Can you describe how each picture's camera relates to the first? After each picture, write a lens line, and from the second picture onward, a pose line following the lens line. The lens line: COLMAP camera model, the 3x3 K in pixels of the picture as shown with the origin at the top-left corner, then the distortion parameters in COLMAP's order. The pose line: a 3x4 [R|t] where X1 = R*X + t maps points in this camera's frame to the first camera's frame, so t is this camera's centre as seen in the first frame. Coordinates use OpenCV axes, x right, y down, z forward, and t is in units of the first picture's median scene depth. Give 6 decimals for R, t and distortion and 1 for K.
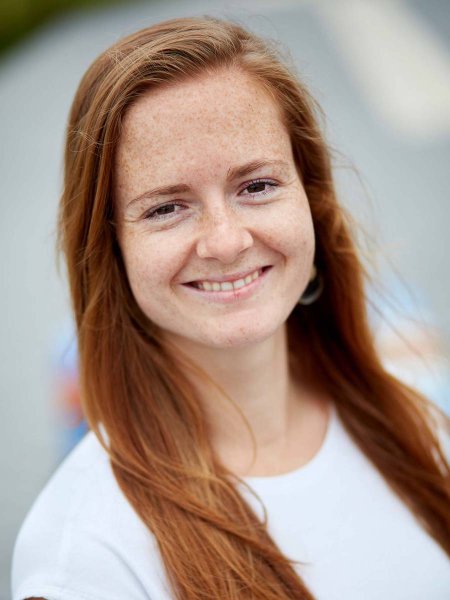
lens RADIAL K [[1436.4, 0, 222.0], [0, 1436.4, 299.8], [0, 0, 1]] dist [-0.118582, 0.000000]
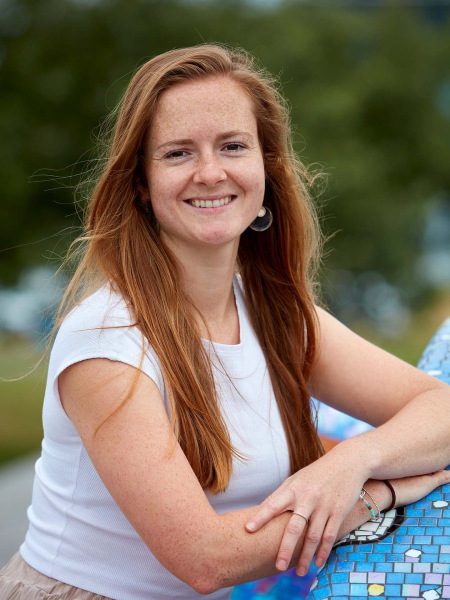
lens RADIAL K [[3321.1, 0, 225.1], [0, 3321.1, 300.0], [0, 0, 1]] dist [-0.115203, 0.000000]
pose [[0.994060, 0.108777, -0.003562, 0.049103], [-0.108524, 0.988211, -0.107993, 0.527721], [-0.008227, 0.107738, 0.994145, -2.897952]]
